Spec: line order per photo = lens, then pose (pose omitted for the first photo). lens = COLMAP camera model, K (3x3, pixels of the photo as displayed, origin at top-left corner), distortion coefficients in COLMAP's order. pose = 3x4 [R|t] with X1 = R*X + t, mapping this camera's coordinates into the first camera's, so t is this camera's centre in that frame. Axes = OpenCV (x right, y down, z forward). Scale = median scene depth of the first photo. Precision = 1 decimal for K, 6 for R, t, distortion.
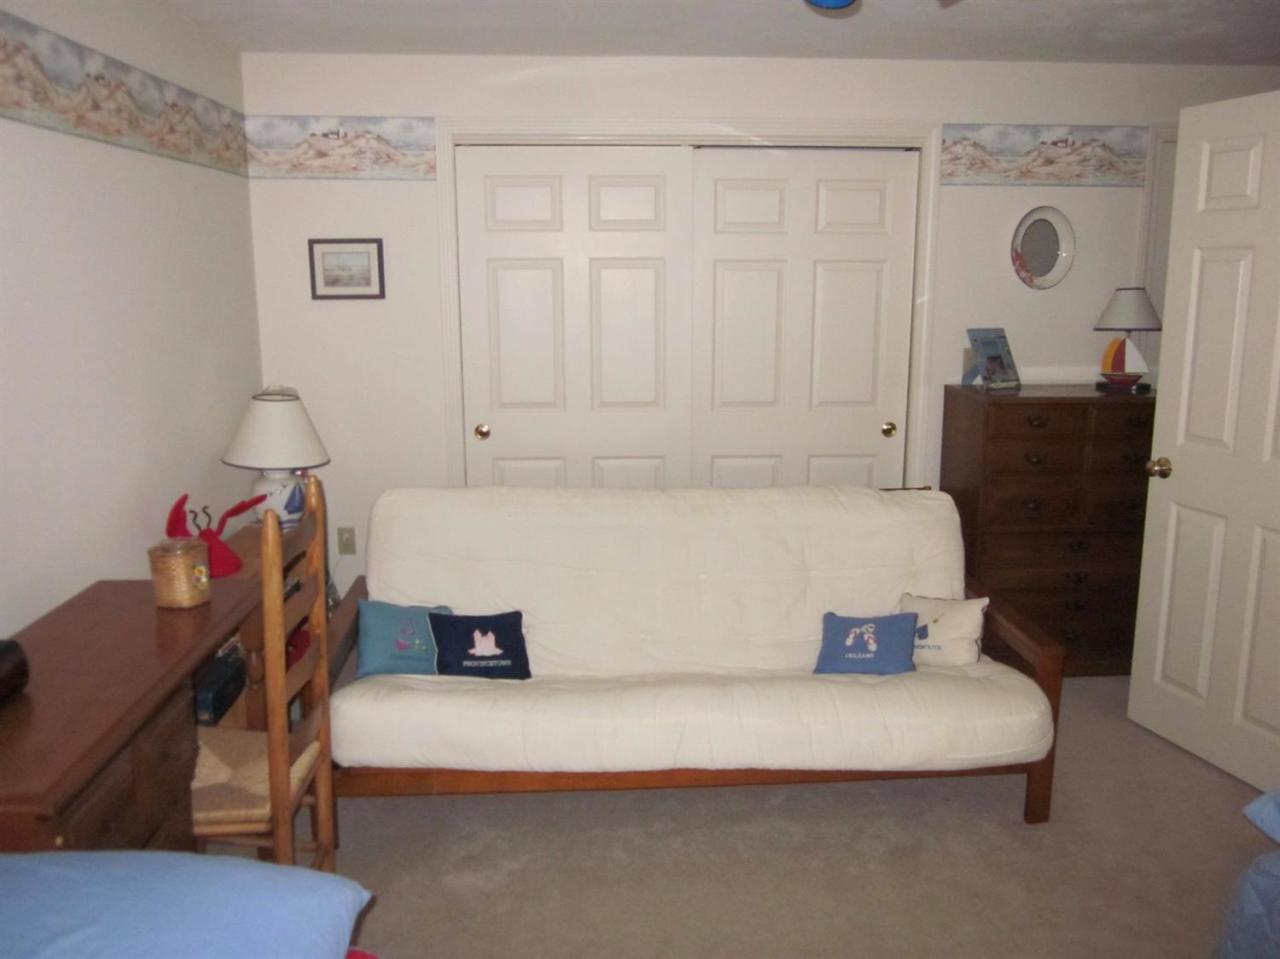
lens RADIAL K [[1045.0, 0, 638.8], [0, 1045.0, 478.1], [0, 0, 1]] dist [-0.033830, 0.004140]
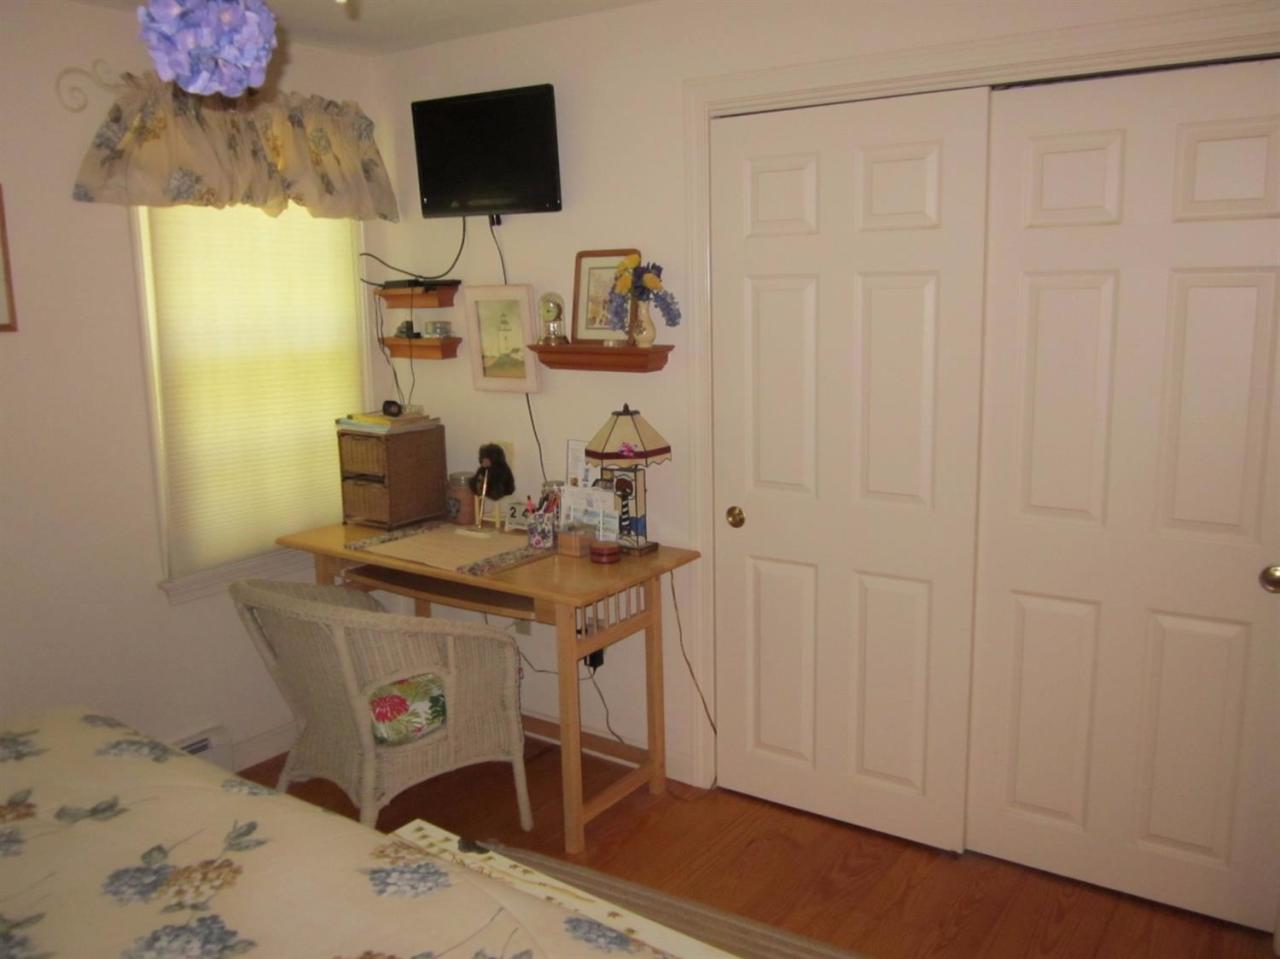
lens RADIAL K [[1045.0, 0, 641.7], [0, 1045.0, 480.4], [0, 0, 1]] dist [-0.033830, 0.004140]
pose [[0.787682, -0.113629, 0.605512, -0.108006], [0.133538, 0.990968, 0.012249, -0.066256], [-0.601435, 0.071211, 0.795742, 0.327507]]
